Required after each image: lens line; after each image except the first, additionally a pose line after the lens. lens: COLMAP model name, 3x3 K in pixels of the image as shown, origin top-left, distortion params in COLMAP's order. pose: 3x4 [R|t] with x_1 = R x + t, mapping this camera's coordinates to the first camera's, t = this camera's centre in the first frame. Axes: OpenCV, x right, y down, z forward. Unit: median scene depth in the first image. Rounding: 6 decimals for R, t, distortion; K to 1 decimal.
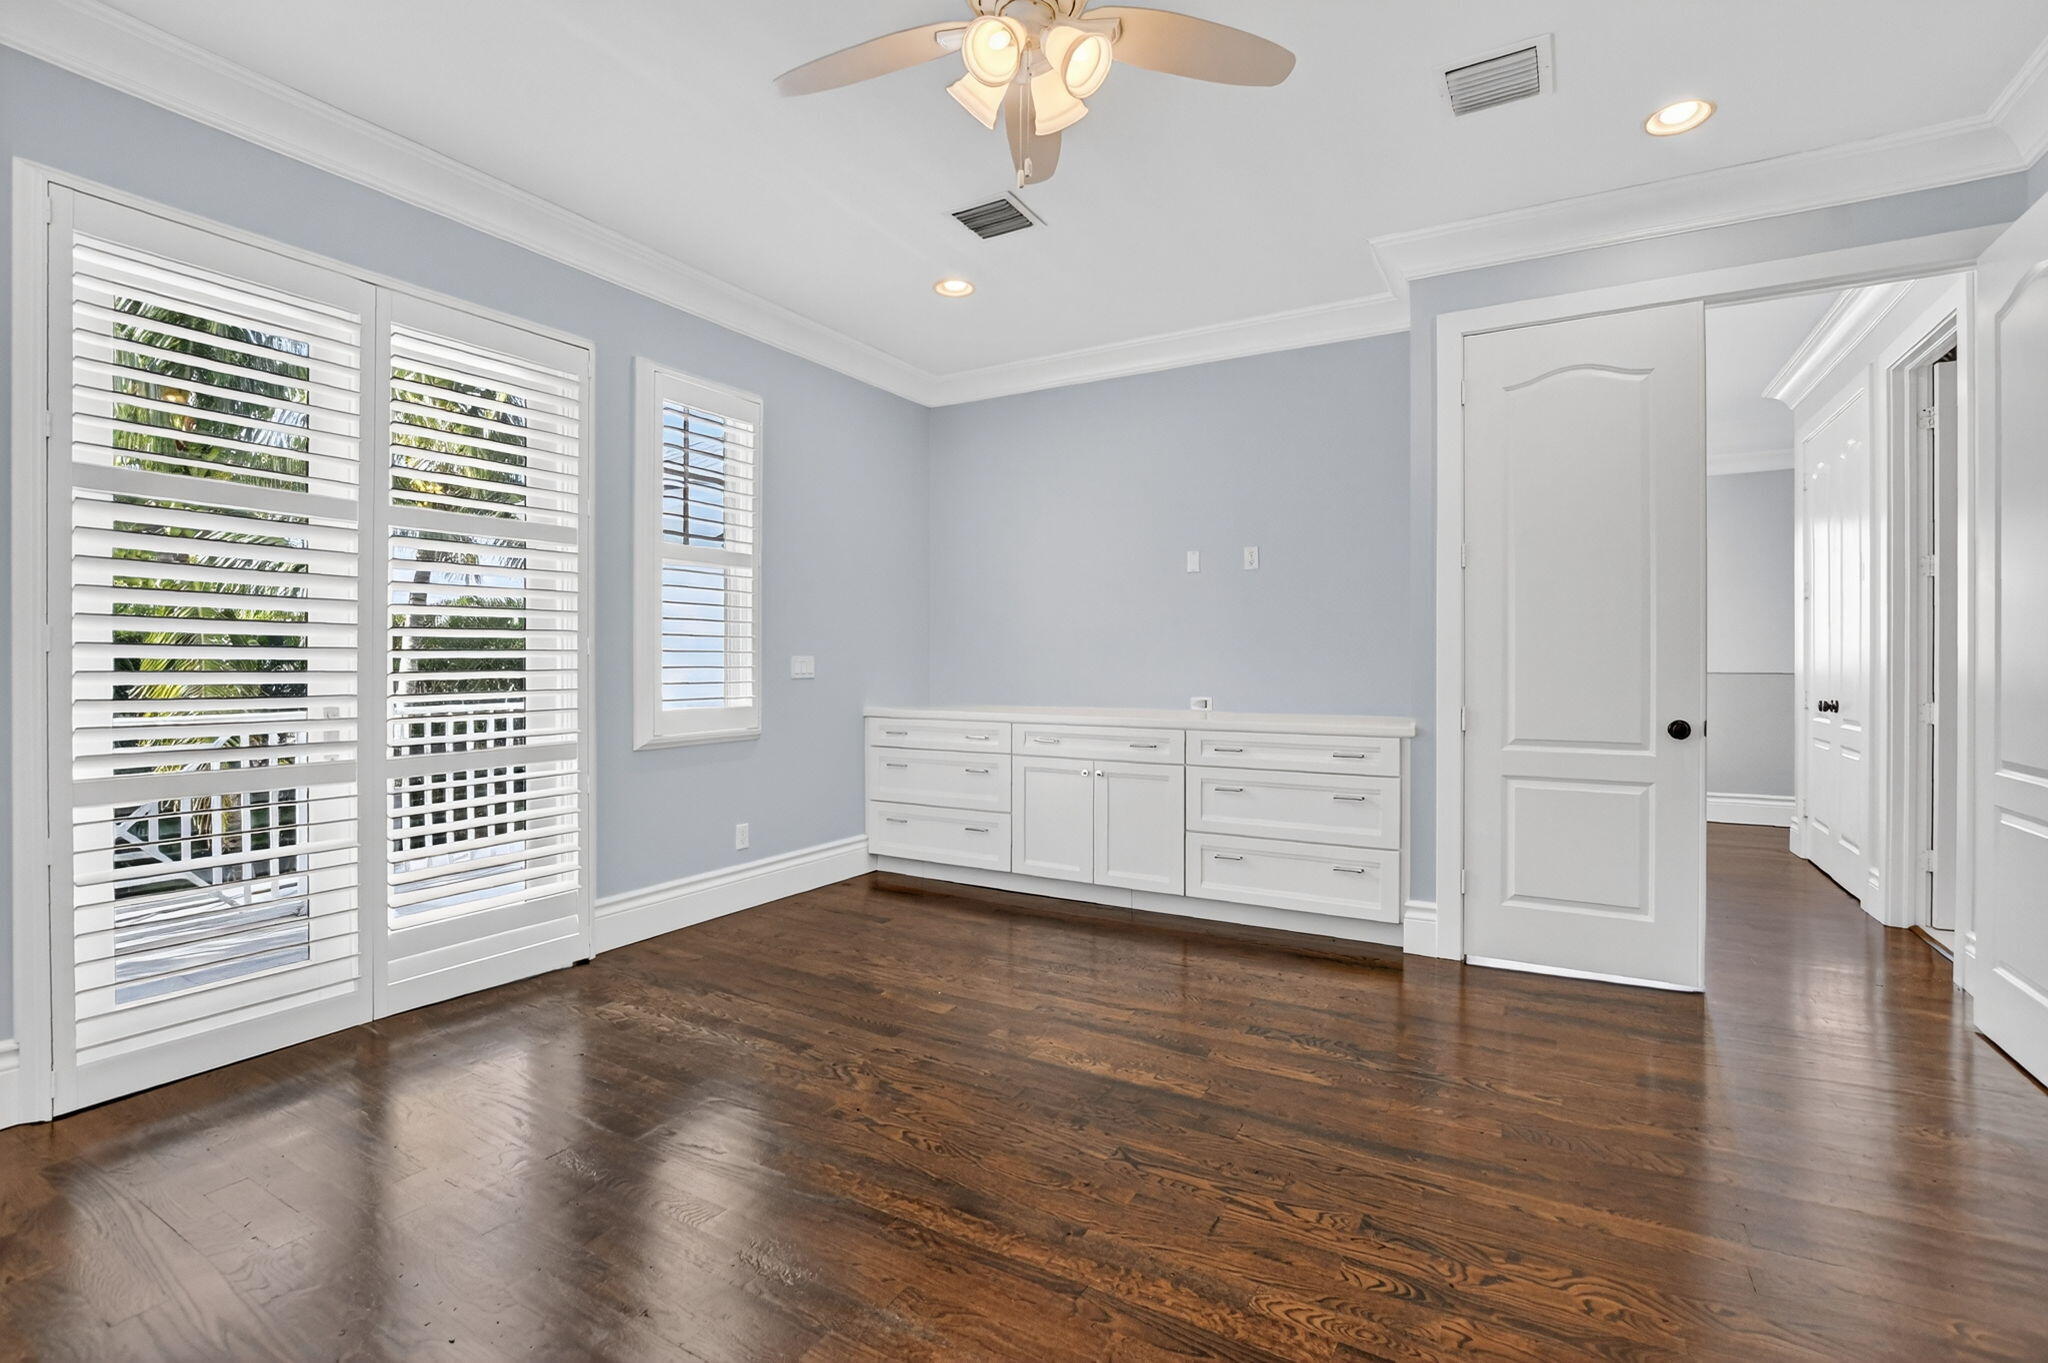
lens RADIAL K [[920.0, 0, 1027.9], [0, 920.0, 673.0], [0, 0, 1]] dist [-0.021142, 0.000285]
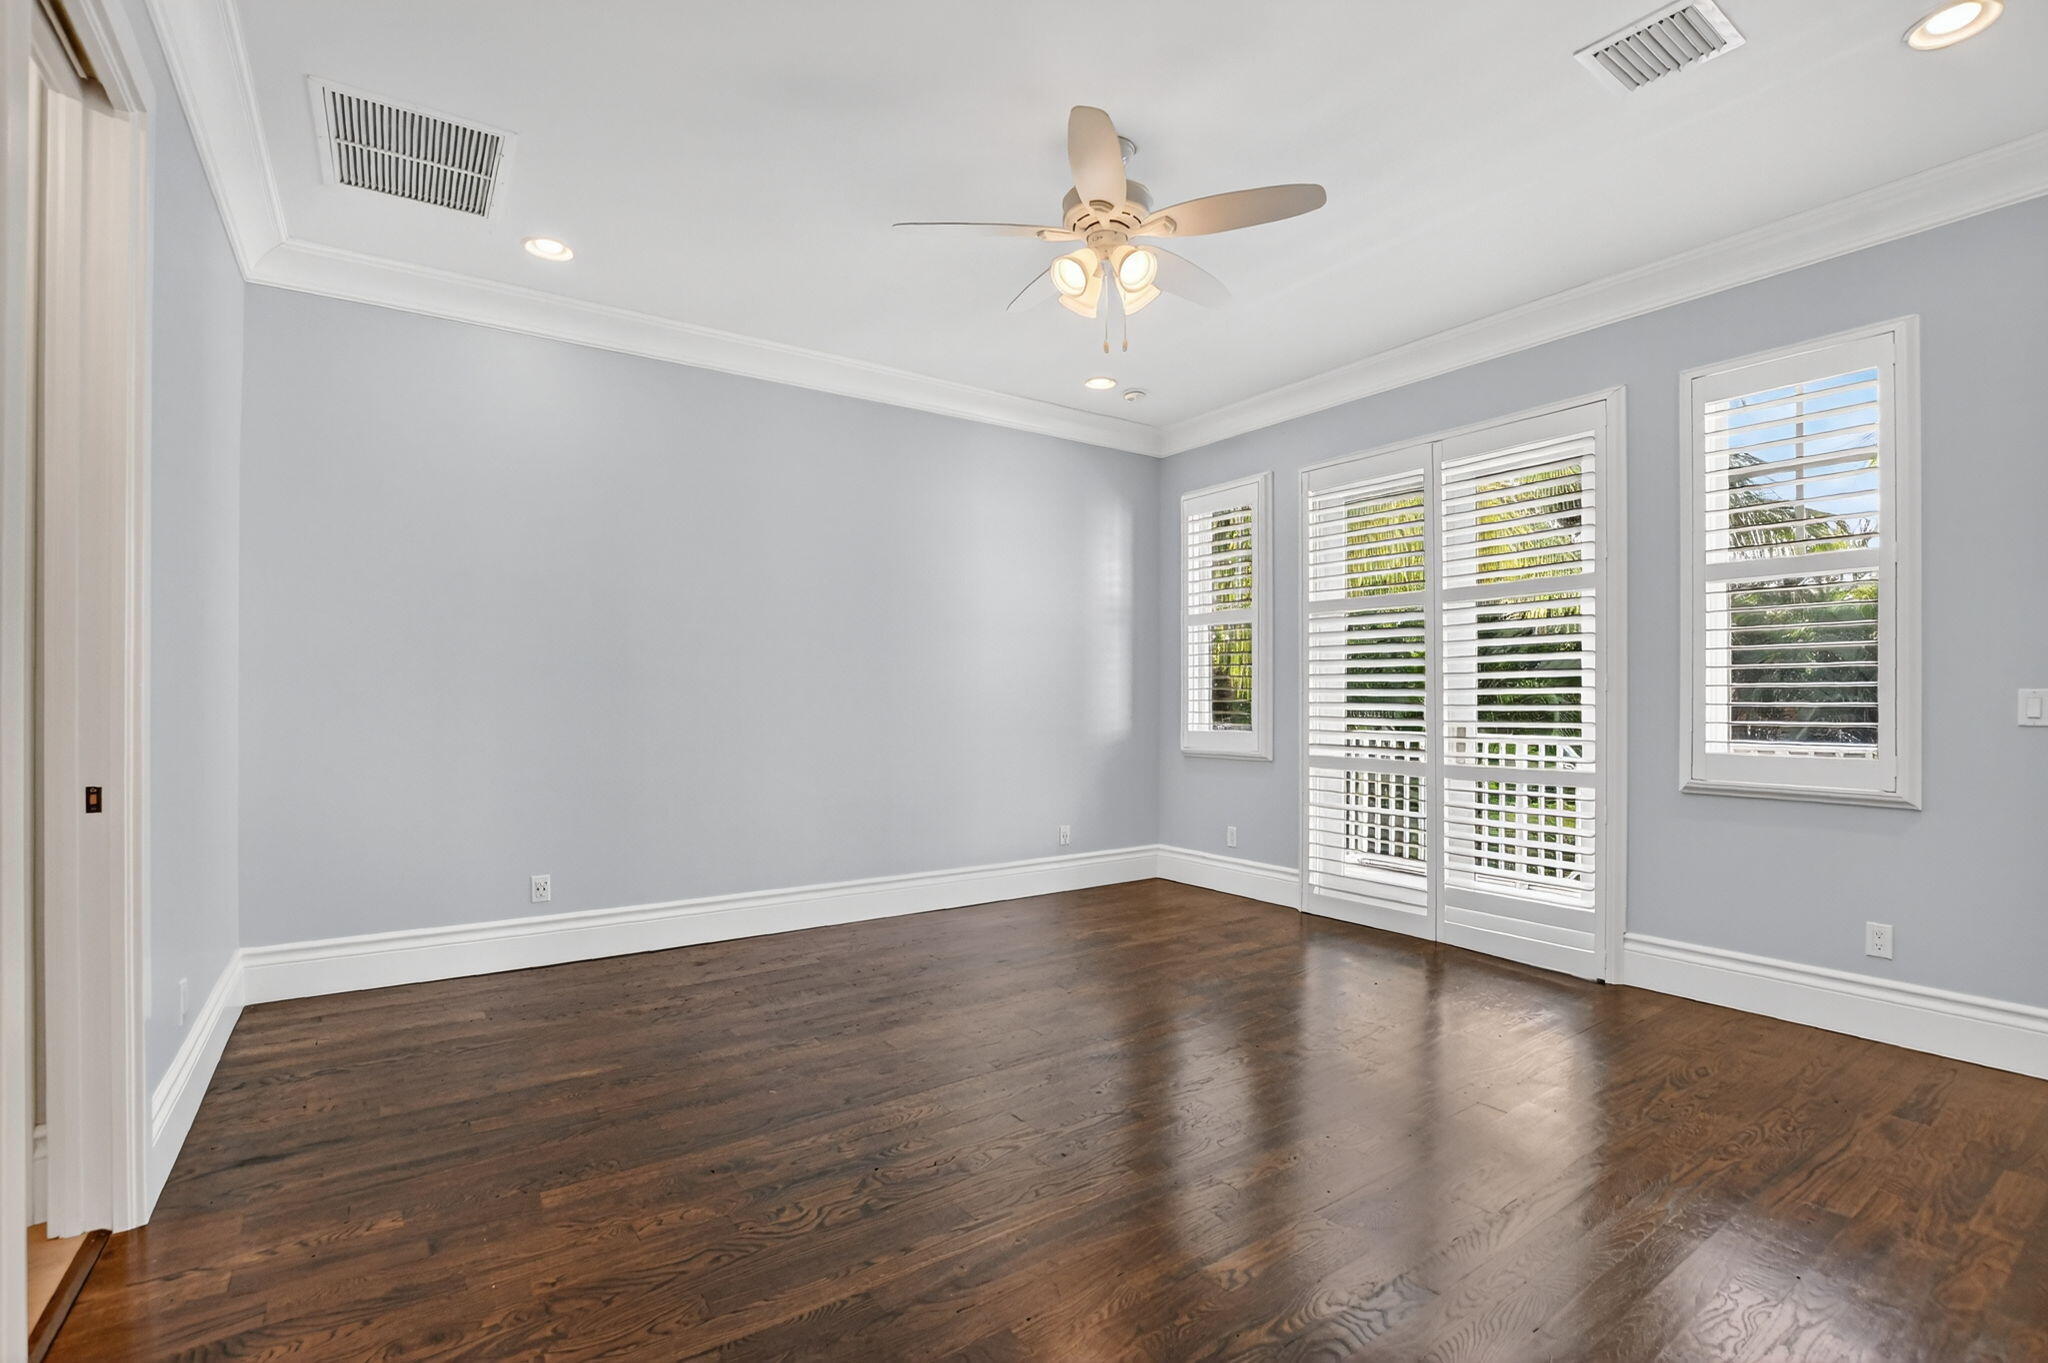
lens RADIAL K [[938.6, 0, 1017.4], [0, 938.6, 695.7], [0, 0, 1]] dist [-0.018265, 0.000654]
pose [[-0.427775, 0.000311, -0.903885, 0.882119], [-0.009560, 0.999942, 0.004868, -0.014463], [0.903835, 0.010724, -0.427748, 0.964834]]
